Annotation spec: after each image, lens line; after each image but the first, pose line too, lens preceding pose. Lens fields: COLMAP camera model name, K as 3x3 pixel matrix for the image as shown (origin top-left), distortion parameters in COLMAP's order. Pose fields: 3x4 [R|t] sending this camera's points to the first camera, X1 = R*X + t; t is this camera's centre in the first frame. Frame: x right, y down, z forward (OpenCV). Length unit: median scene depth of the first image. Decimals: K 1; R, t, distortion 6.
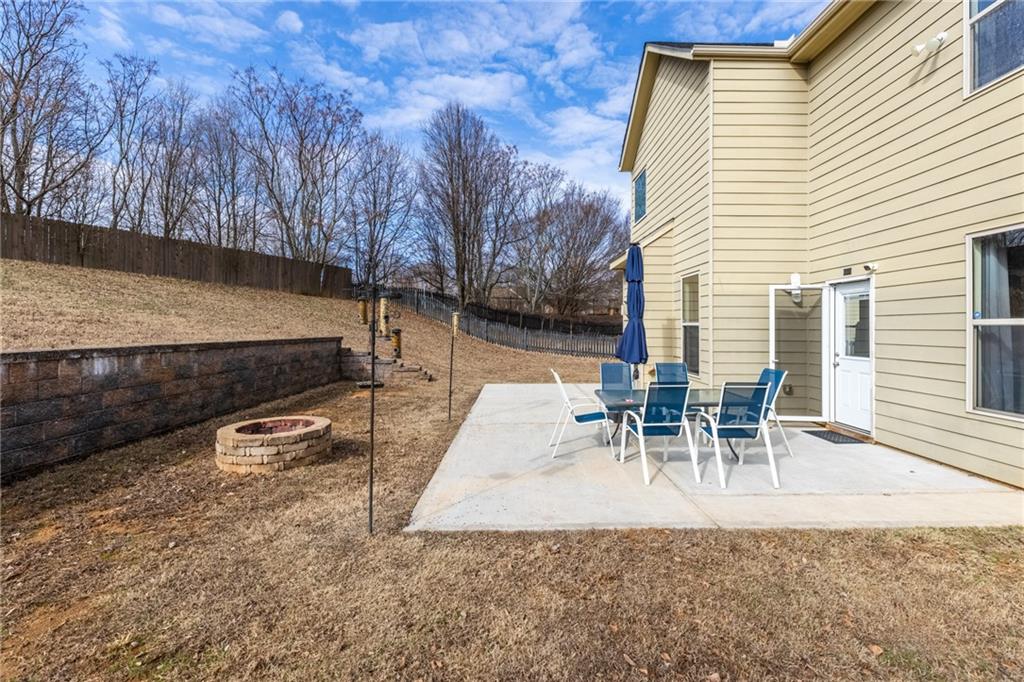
lens RADIAL K [[462.5, 0, 528.3], [0, 462.5, 328.8], [0, 0, 1]] dist [0.001811, 0.000328]
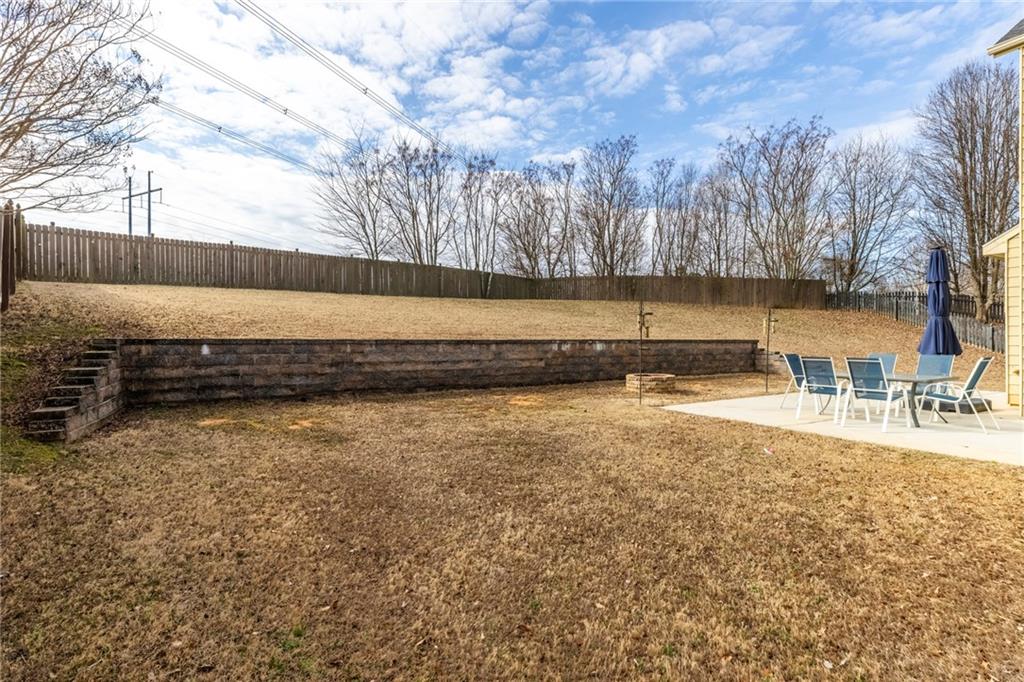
lens RADIAL K [[470.4, 0, 512.0], [0, 470.4, 341.0], [0, 0, 1]] dist [0.001403, 0.000193]
pose [[0.462253, -0.002616, -0.886744, 0.675896], [-0.000562, 0.999995, -0.003243, 0.036303], [0.886748, 0.001997, 0.462249, -0.355803]]
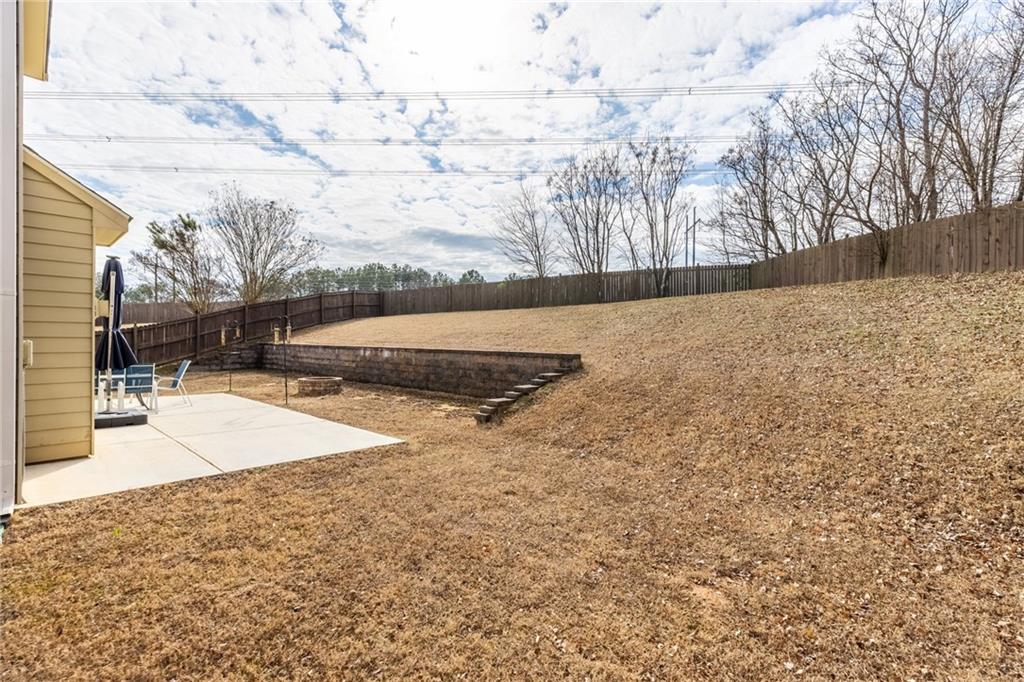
lens RADIAL K [[470.4, 0, 512.0], [0, 470.4, 341.0], [0, 0, 1]] dist [0.001403, 0.000193]
pose [[-0.702615, -0.012299, -0.711464, 0.326149], [-0.017464, 0.999847, -0.000038, -0.004495], [0.711356, 0.012398, -0.702723, 2.154385]]
